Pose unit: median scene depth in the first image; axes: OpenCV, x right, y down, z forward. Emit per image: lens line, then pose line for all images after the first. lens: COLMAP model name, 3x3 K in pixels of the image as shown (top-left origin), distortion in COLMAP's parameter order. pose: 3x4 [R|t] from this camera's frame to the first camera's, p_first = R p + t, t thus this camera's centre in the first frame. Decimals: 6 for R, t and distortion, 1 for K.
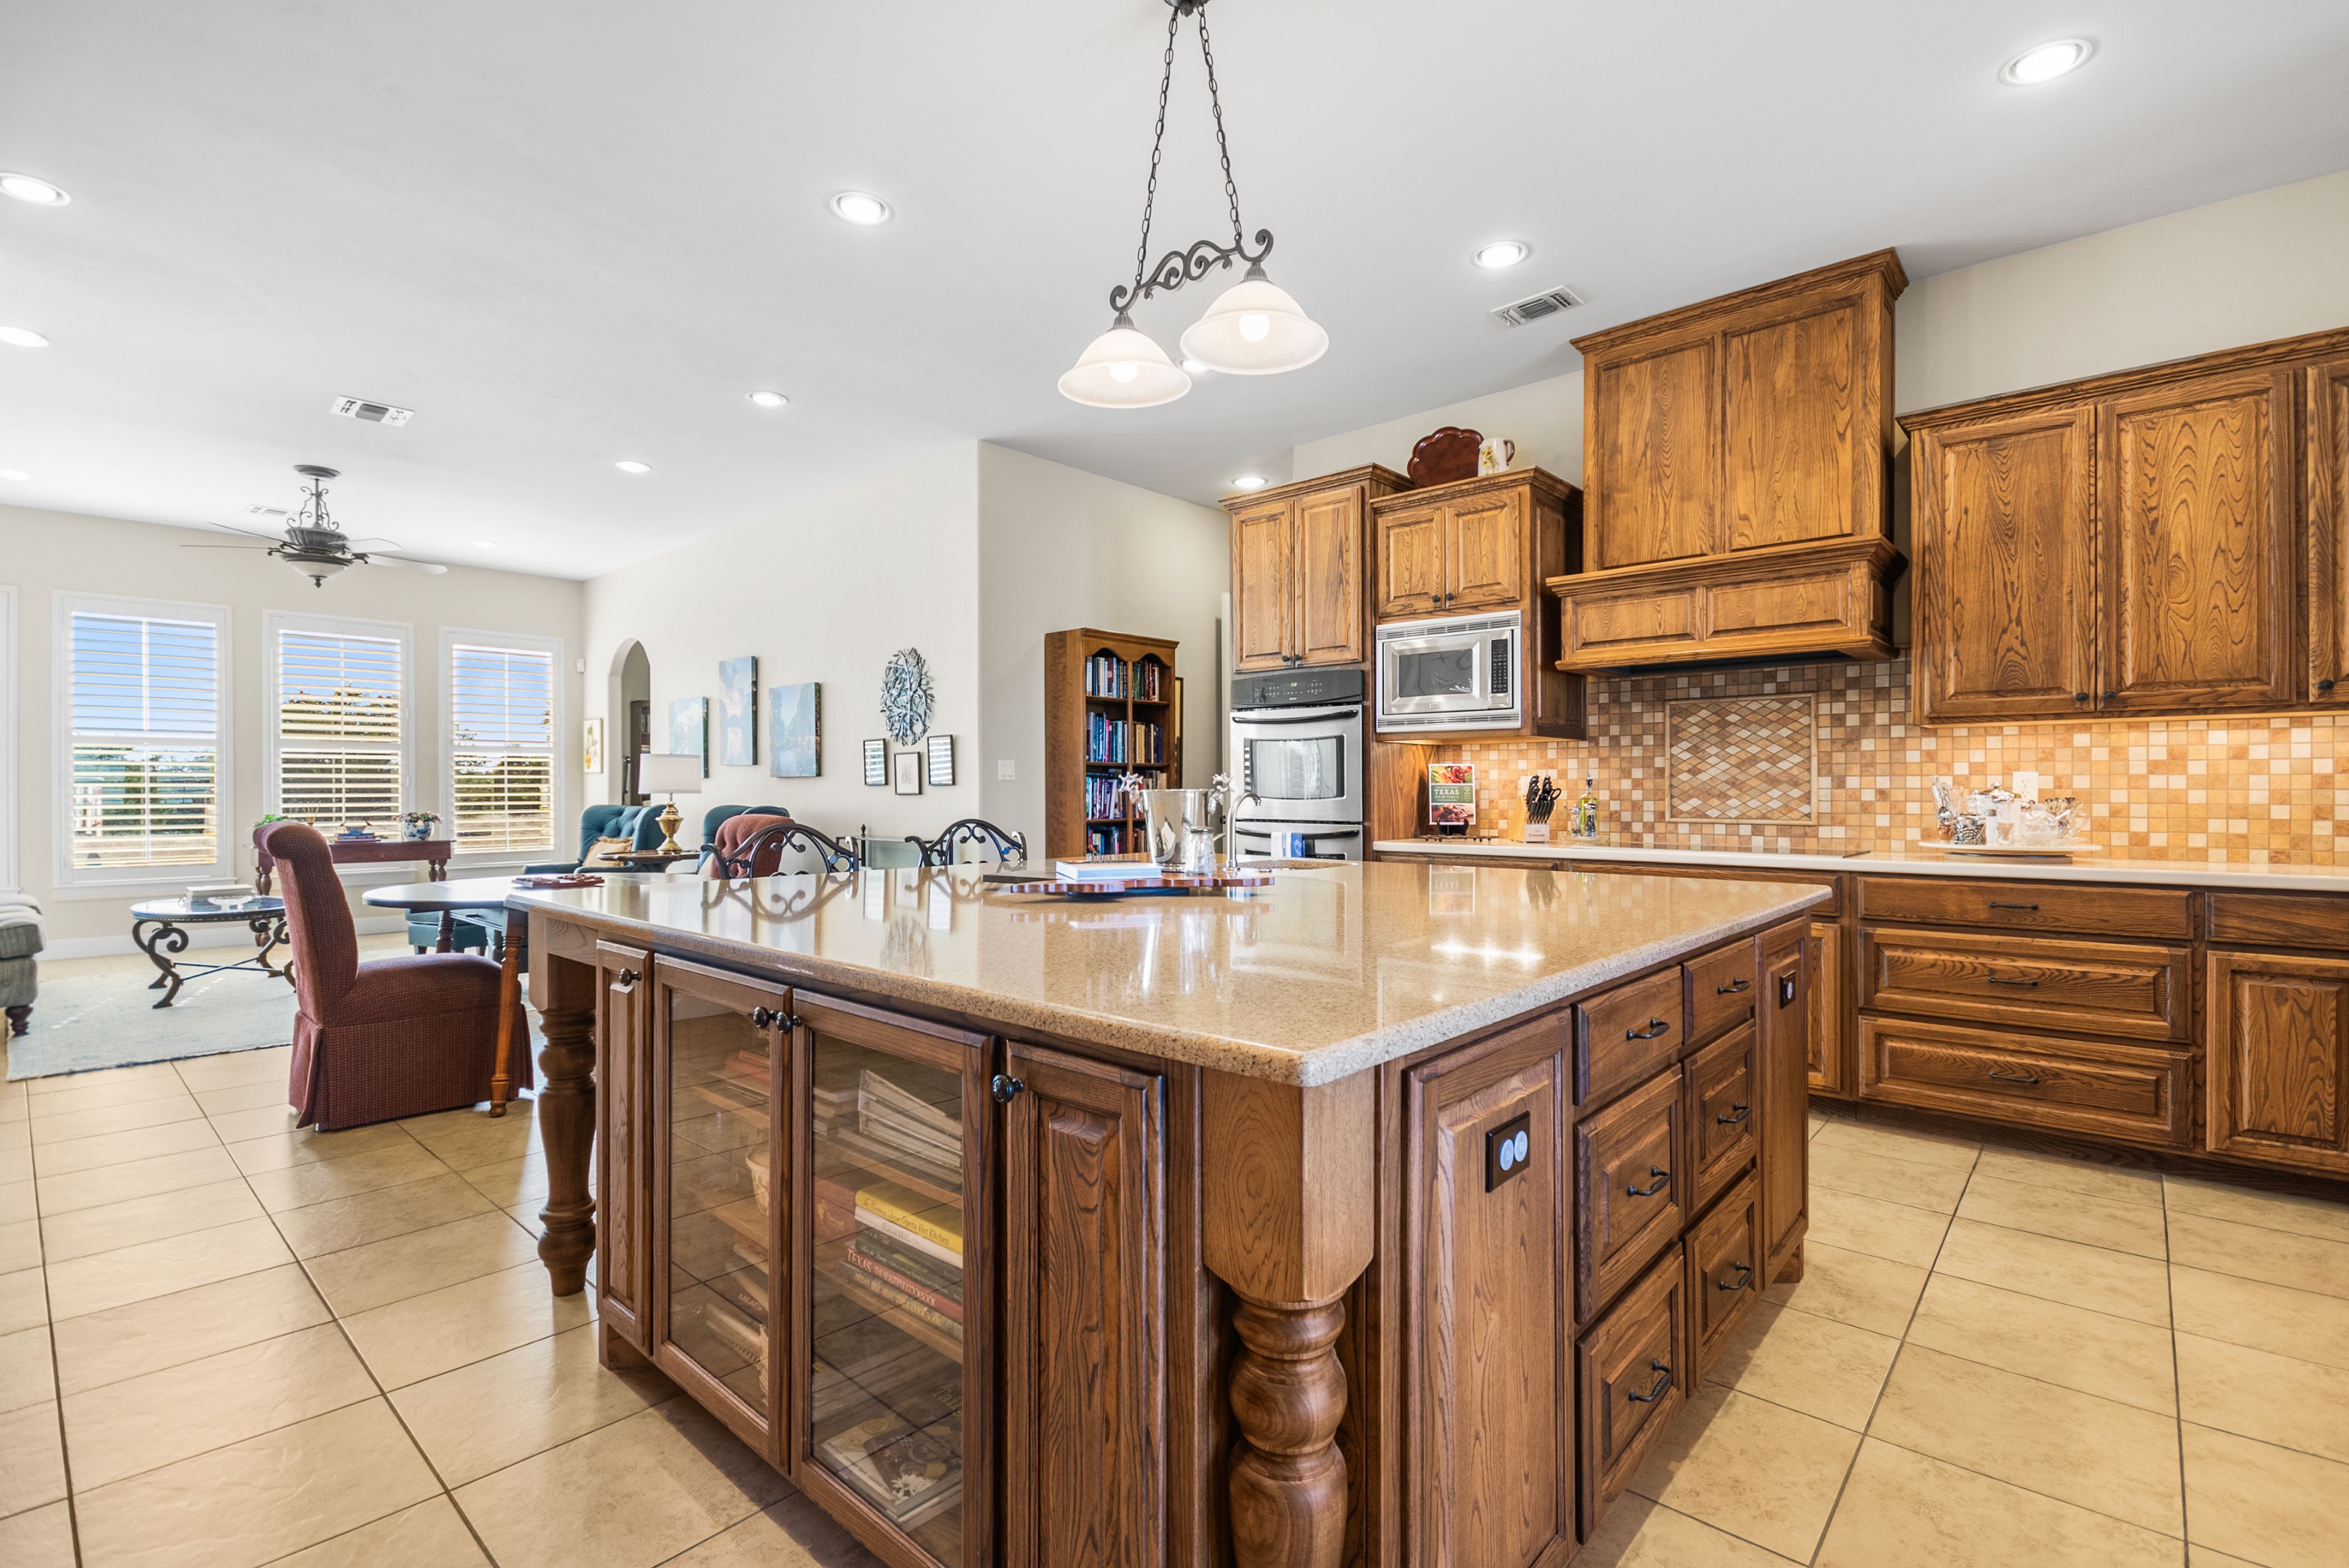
lens RADIAL K [[1052.4, 0, 1192.7], [0, 1052.4, 789.2], [0, 0, 1]] dist [0.018937, -0.014199]
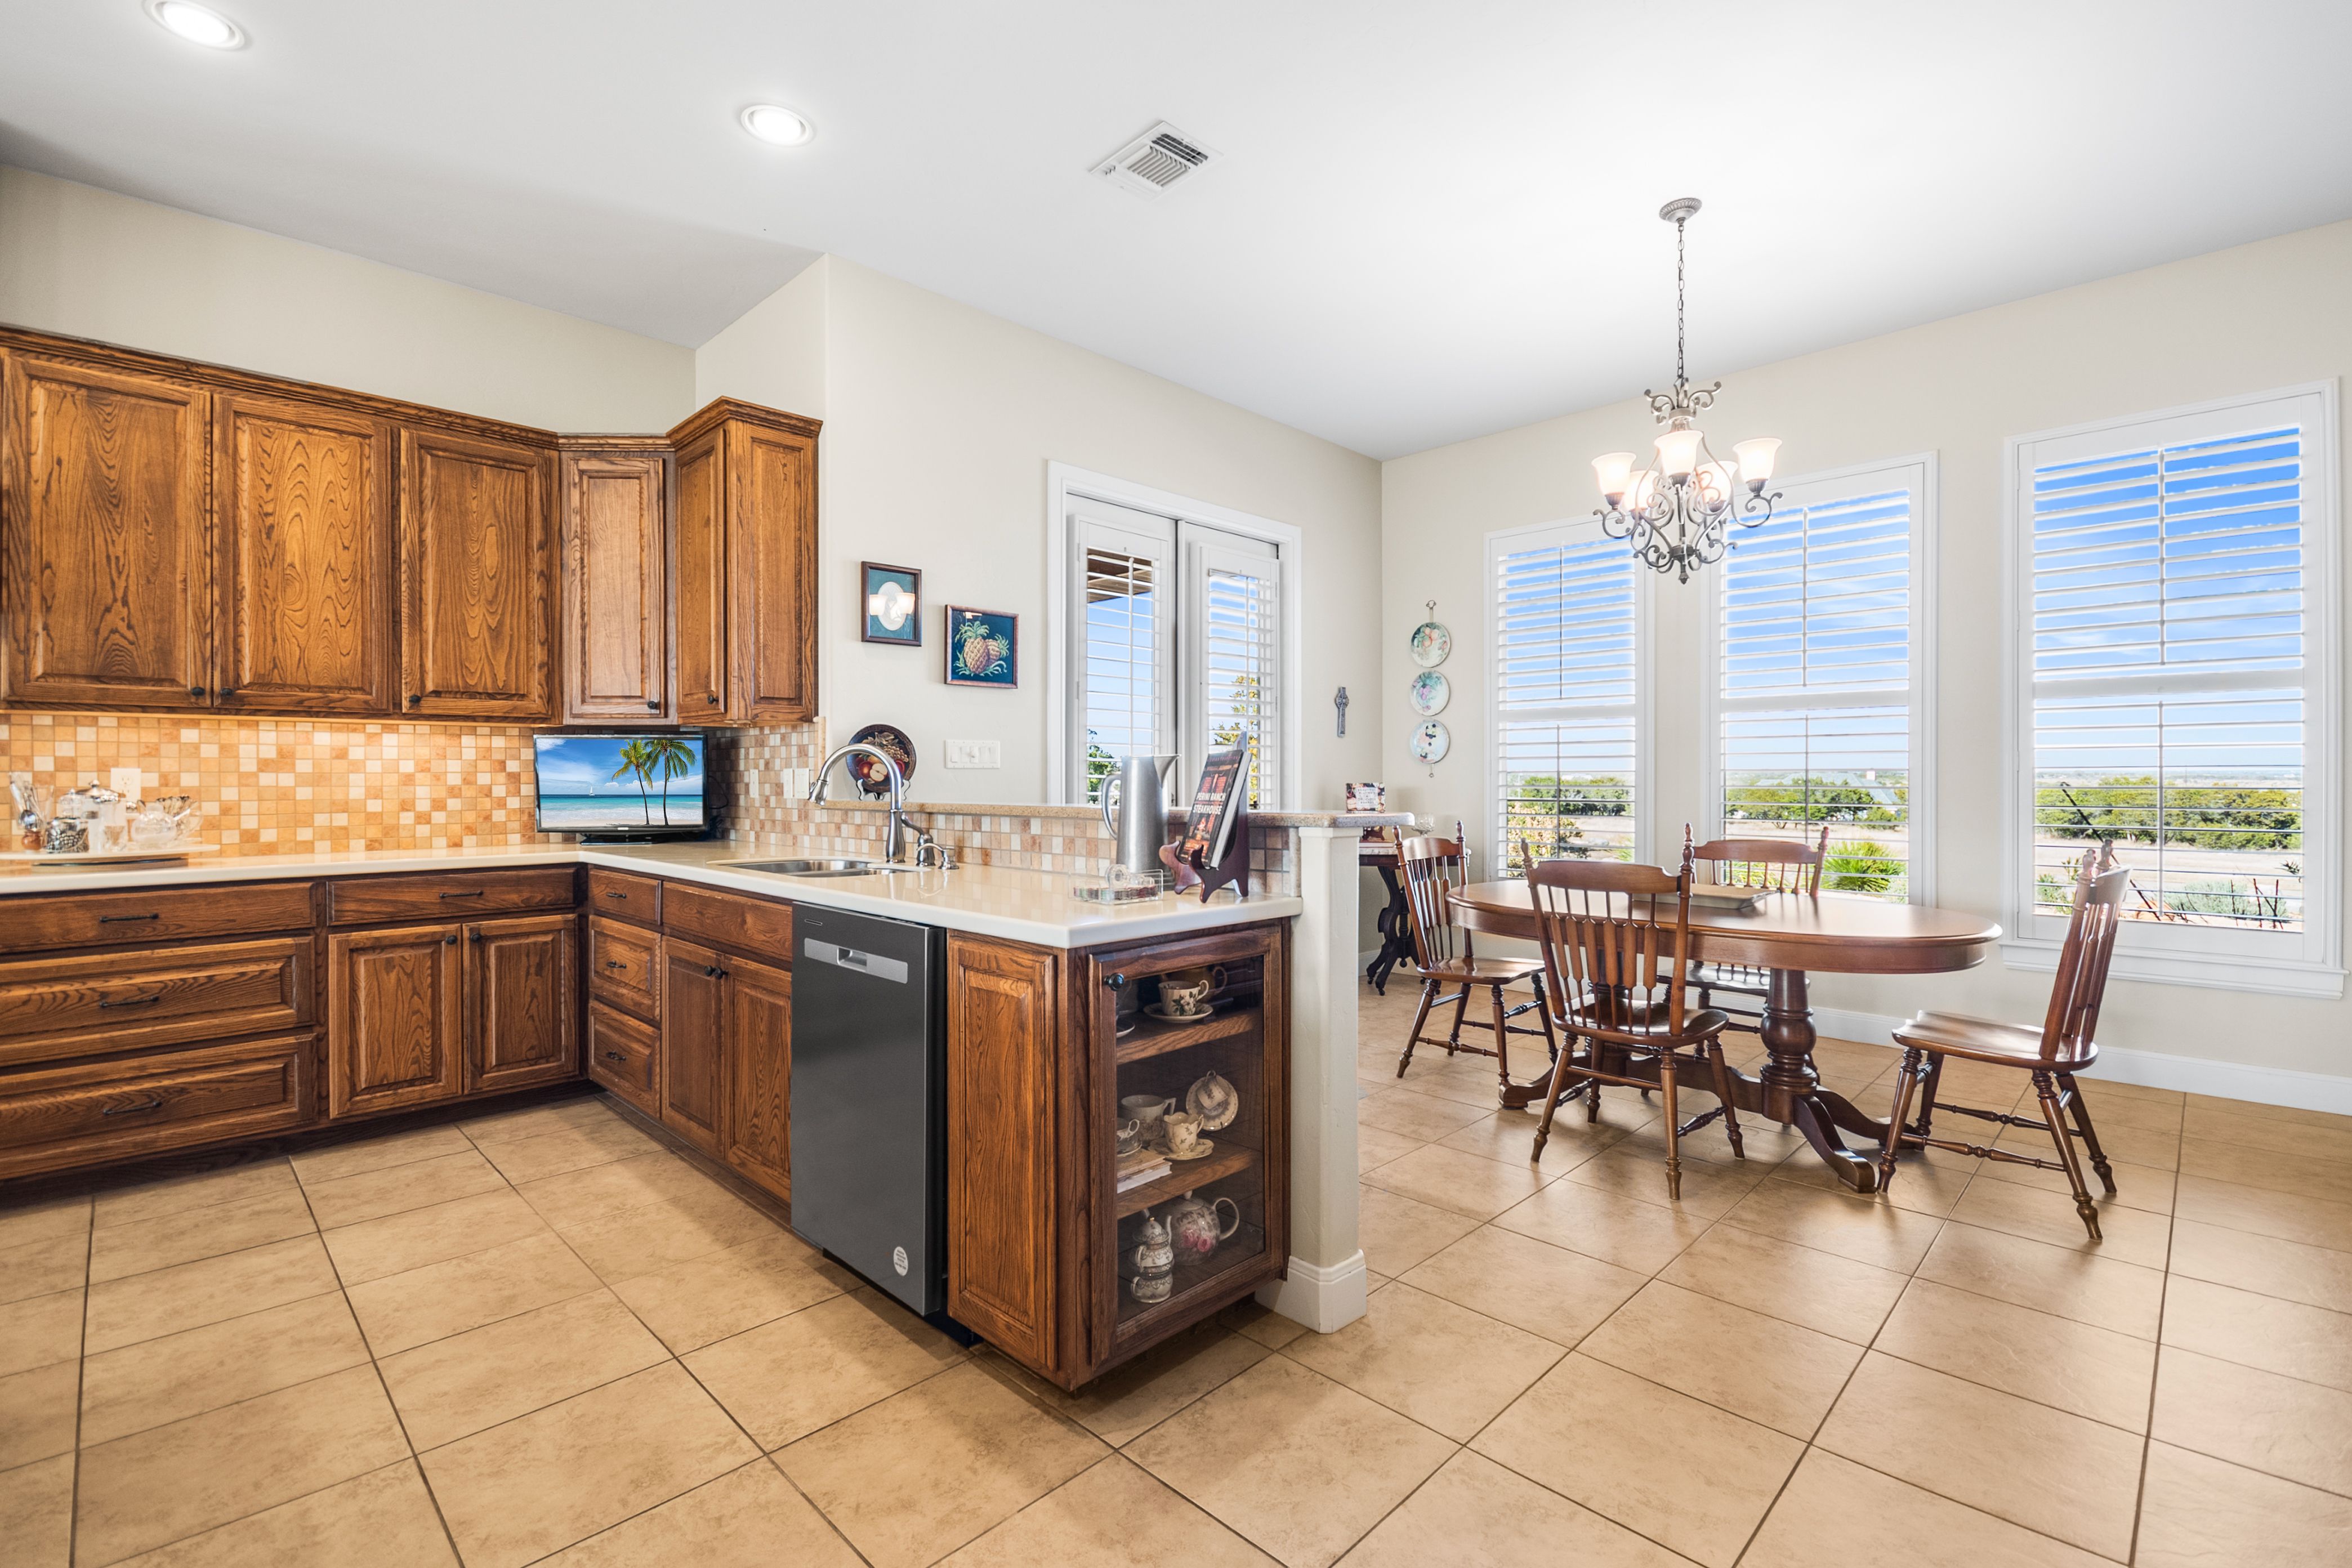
lens RADIAL K [[1044.0, 0, 1197.5], [0, 1044.0, 779.7], [0, 0, 1]] dist [0.015784, -0.012509]
pose [[0.053890, -0.001809, 0.998545, -0.051541], [0.004114, 0.999990, 0.001589, -0.003881], [-0.998538, 0.004022, 0.053897, 0.035408]]
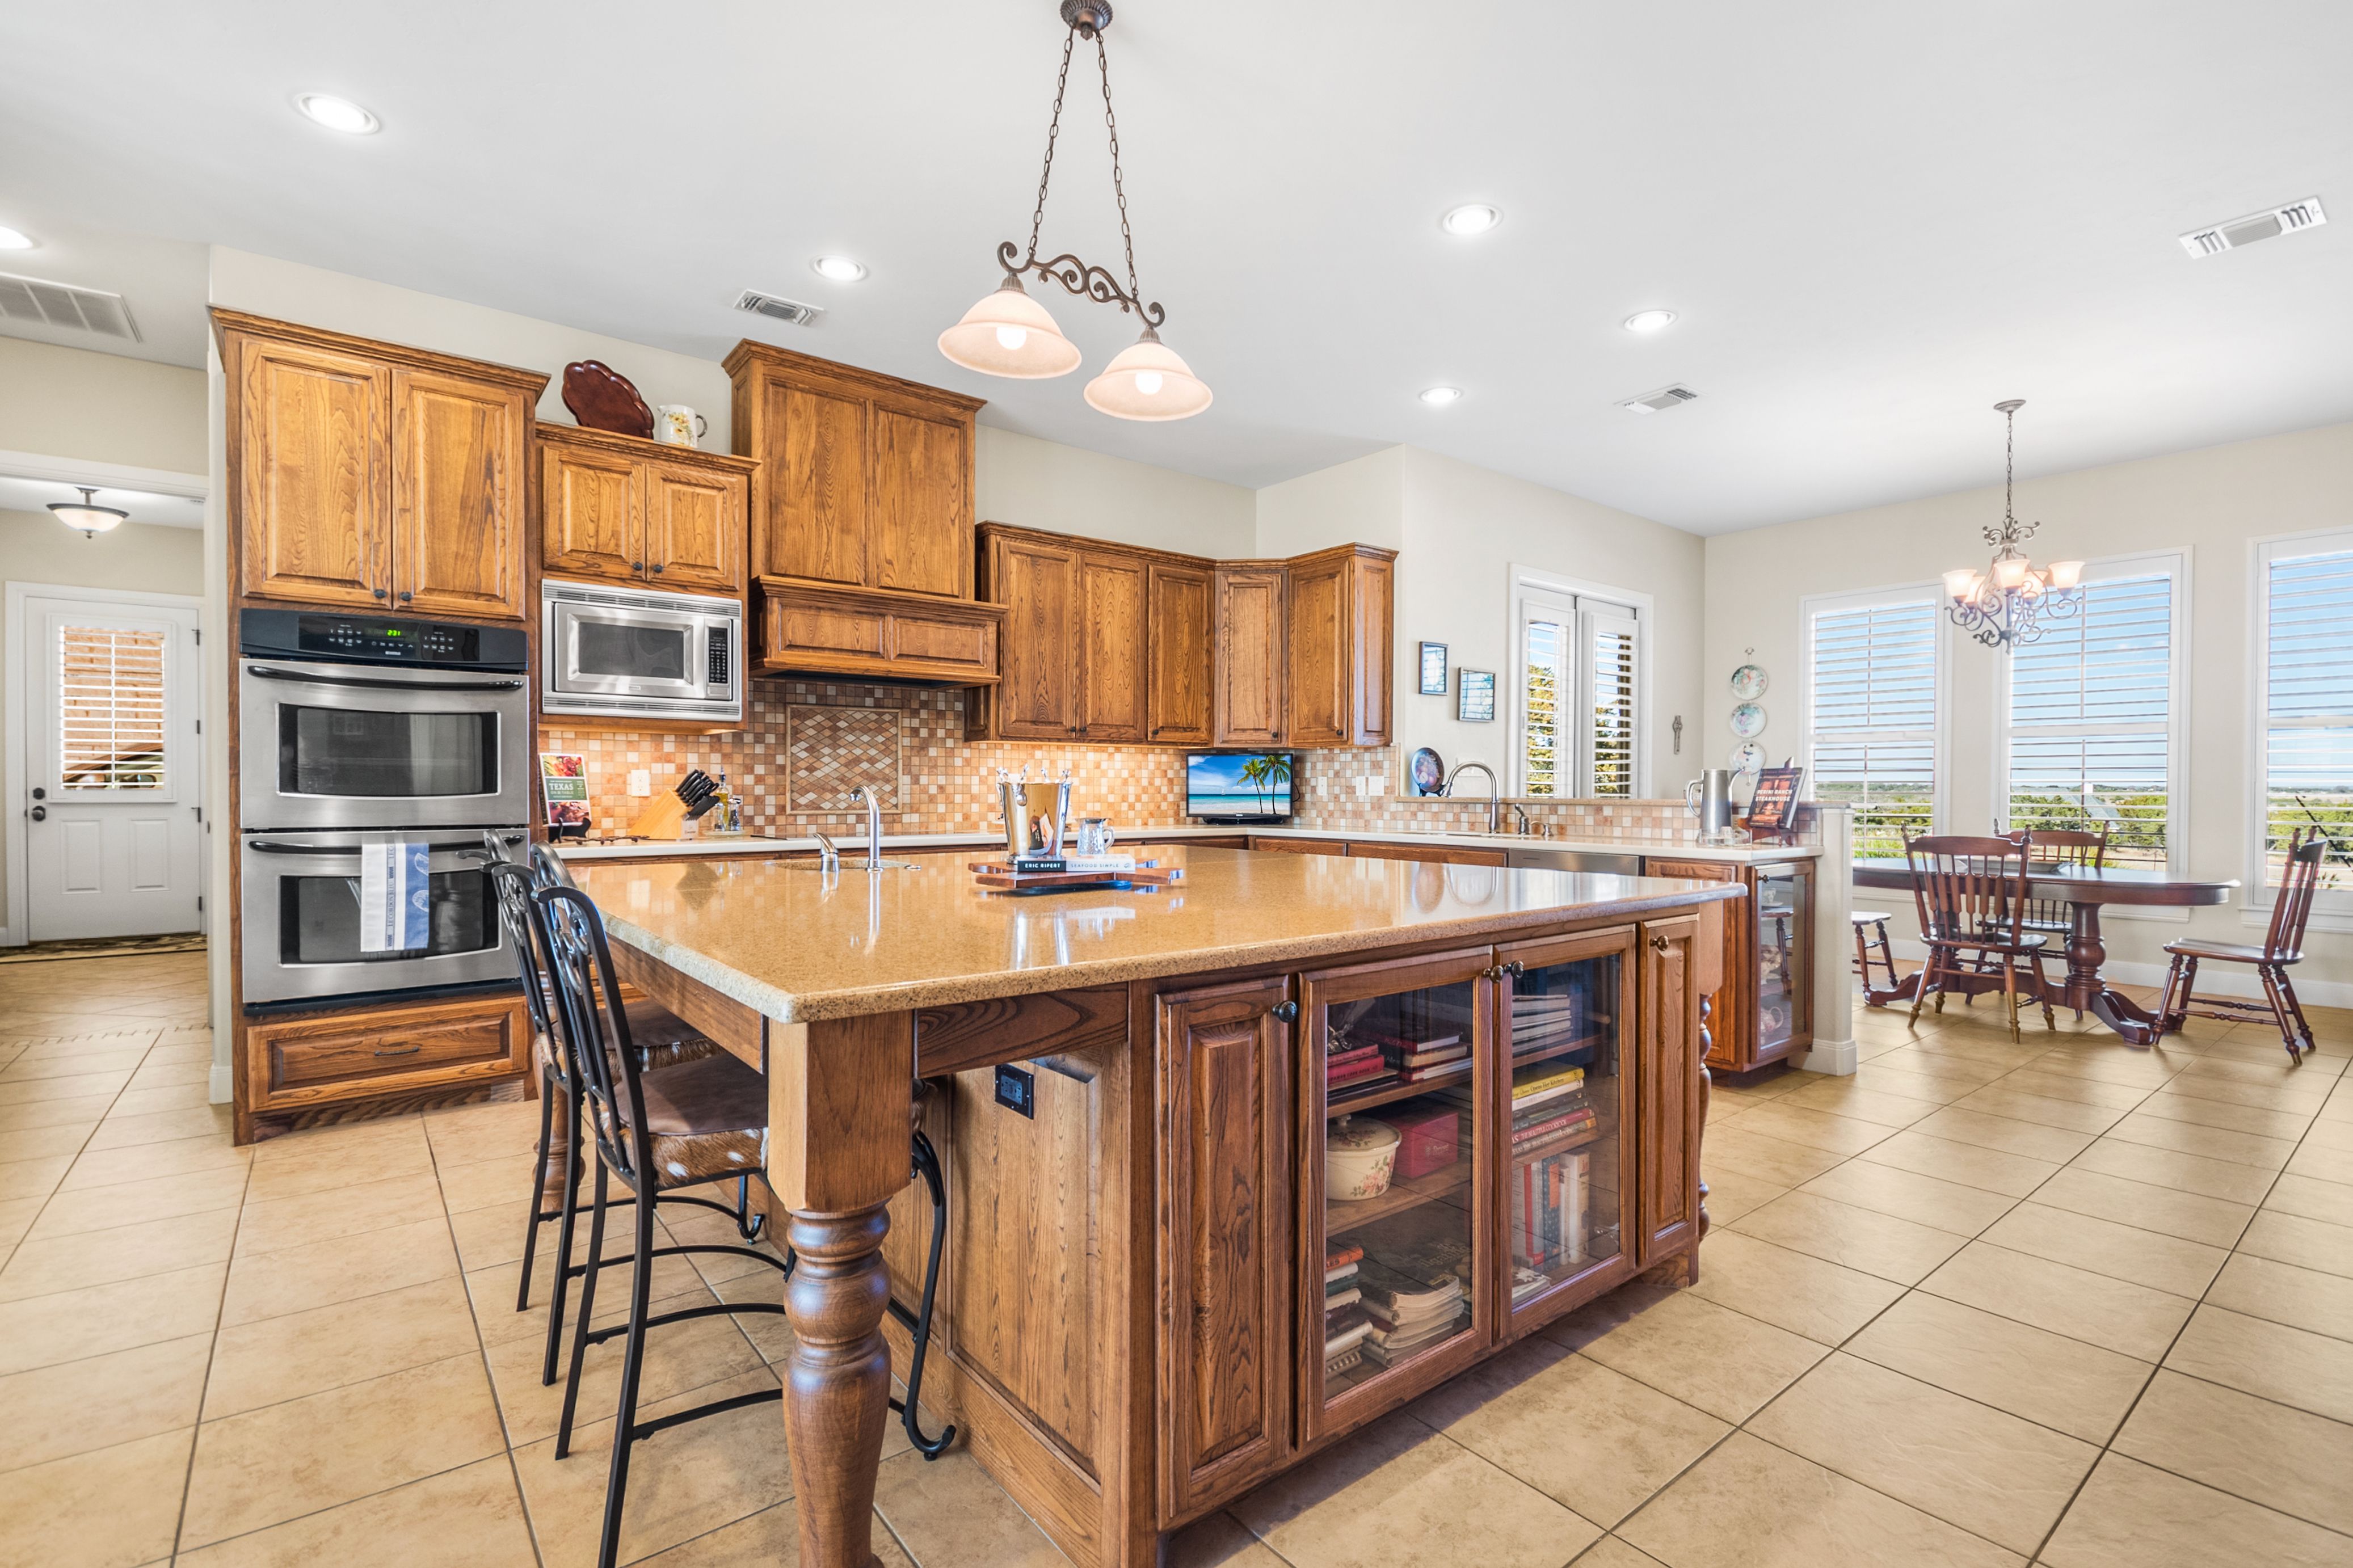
lens RADIAL K [[1071.4, 0, 1196.6], [0, 1071.4, 799.9], [0, 0, 1]] dist [-0.015928, 0.021802]
pose [[0.170611, -0.009692, 0.985291, -0.636033], [-0.001828, 0.999947, 0.010152, 0.004373], [-0.985337, -0.003533, 0.170585, 0.438253]]
